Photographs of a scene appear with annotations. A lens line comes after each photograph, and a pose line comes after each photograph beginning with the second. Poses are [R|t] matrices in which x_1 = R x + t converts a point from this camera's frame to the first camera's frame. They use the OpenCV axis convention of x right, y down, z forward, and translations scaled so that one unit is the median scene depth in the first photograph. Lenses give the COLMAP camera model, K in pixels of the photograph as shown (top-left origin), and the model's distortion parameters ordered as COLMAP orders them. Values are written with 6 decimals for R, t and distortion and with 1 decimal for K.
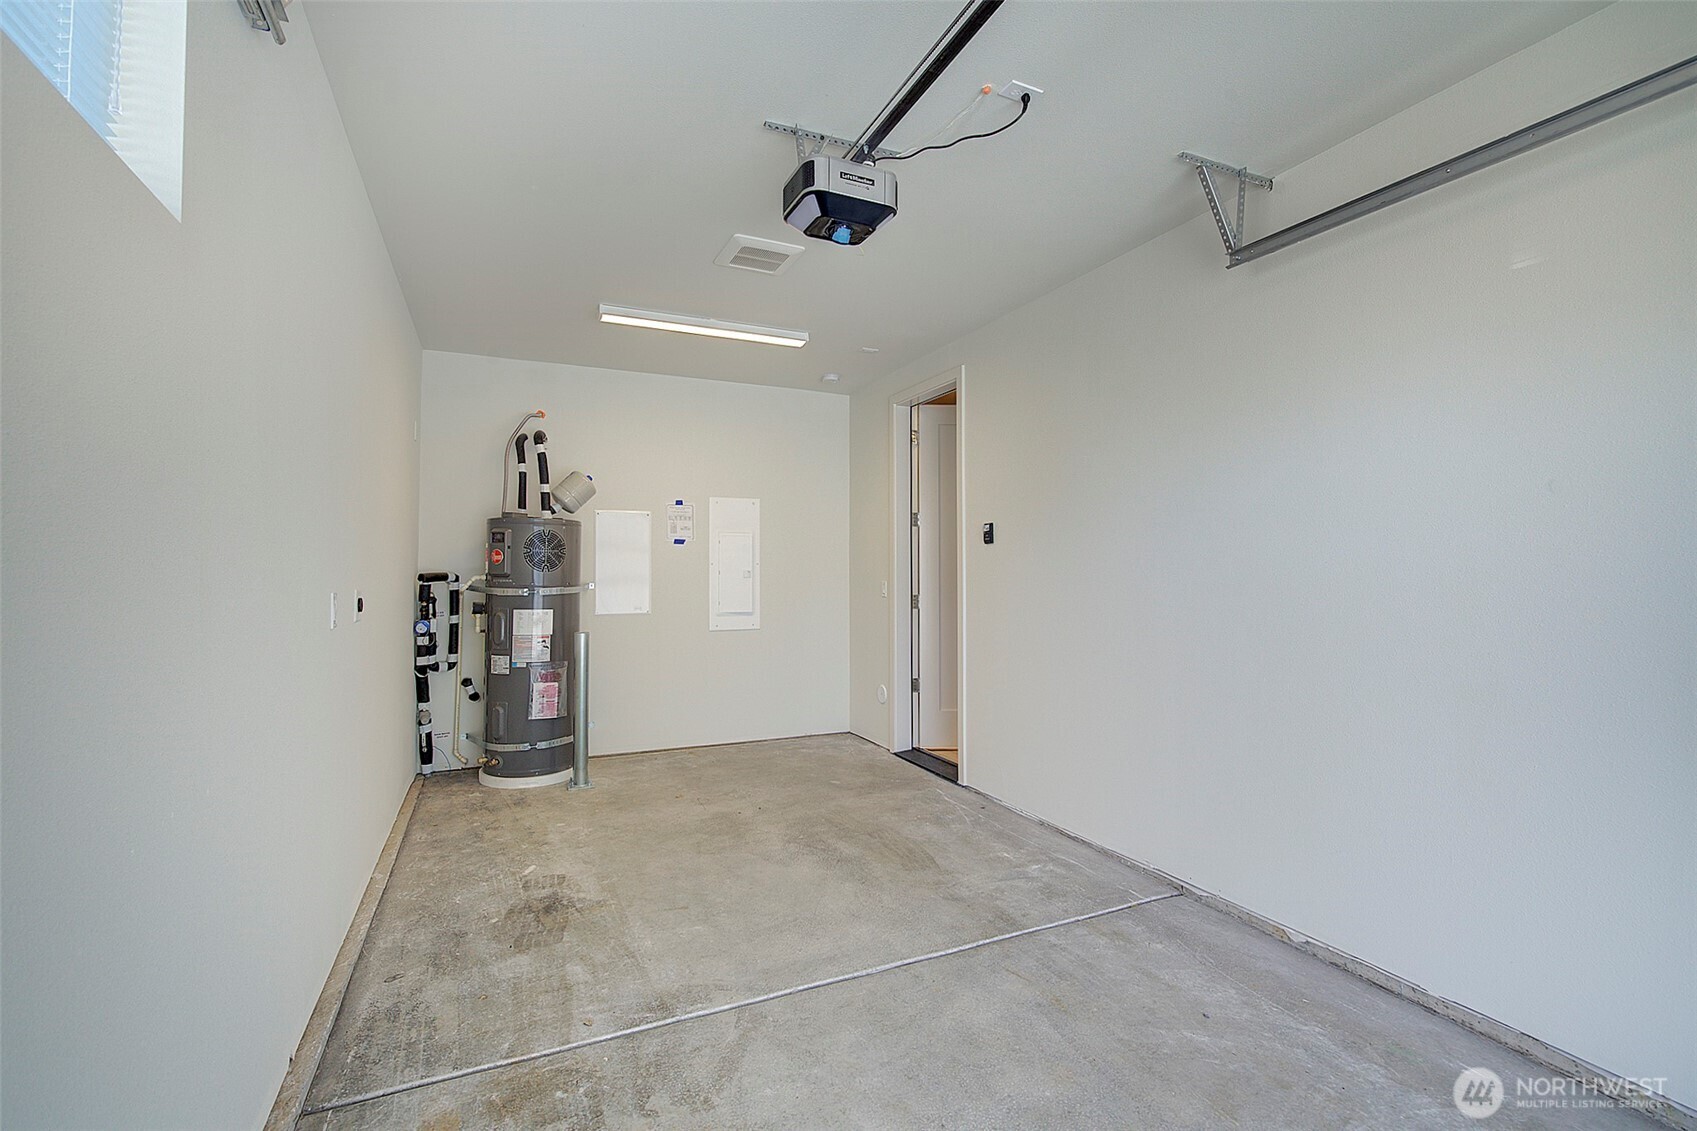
lens RADIAL K [[730.2, 0, 847.5], [0, 730.2, 567.7], [0, 0, 1]] dist [-0.012472, 0.000026]
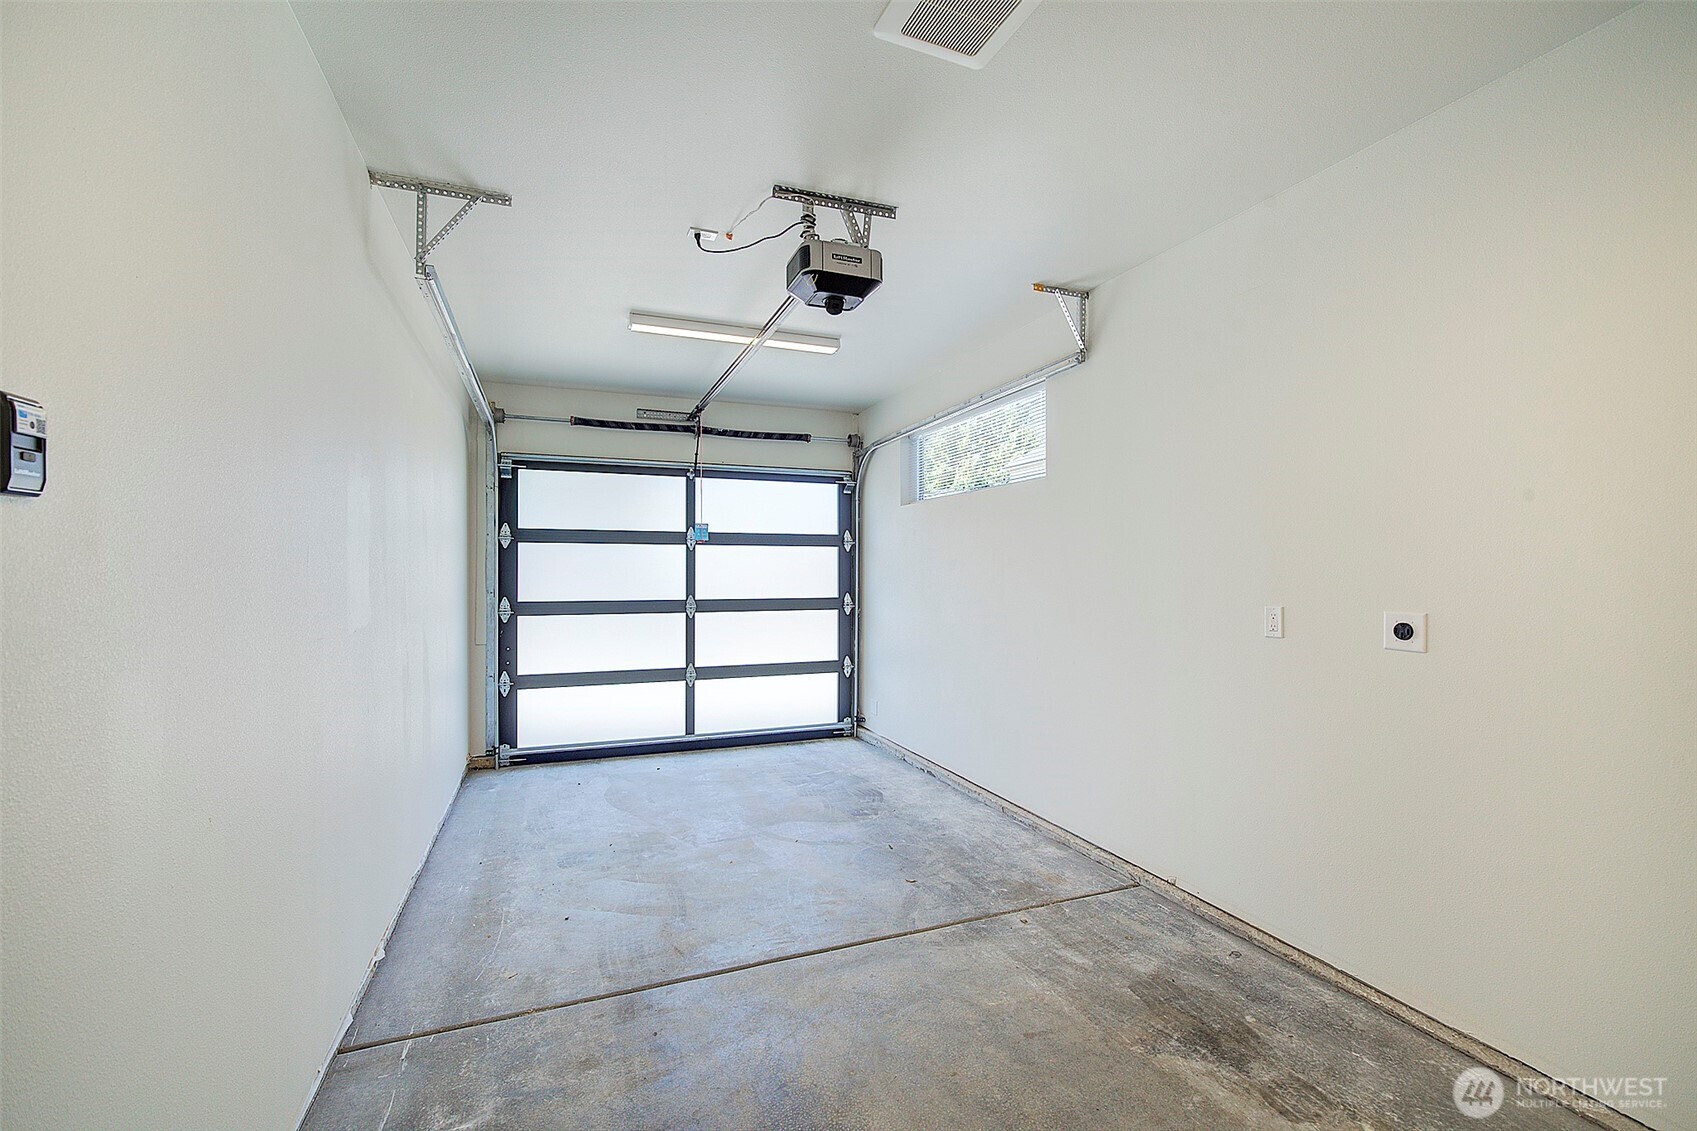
lens RADIAL K [[730.2, 0, 847.5], [0, 730.2, 567.7], [0, 0, 1]] dist [-0.012472, 0.000026]
pose [[-0.998584, 0.004303, 0.053018, -0.085817], [0.003741, 0.999936, -0.010694, -0.016068], [-0.053061, -0.010481, -0.998536, 1.972717]]
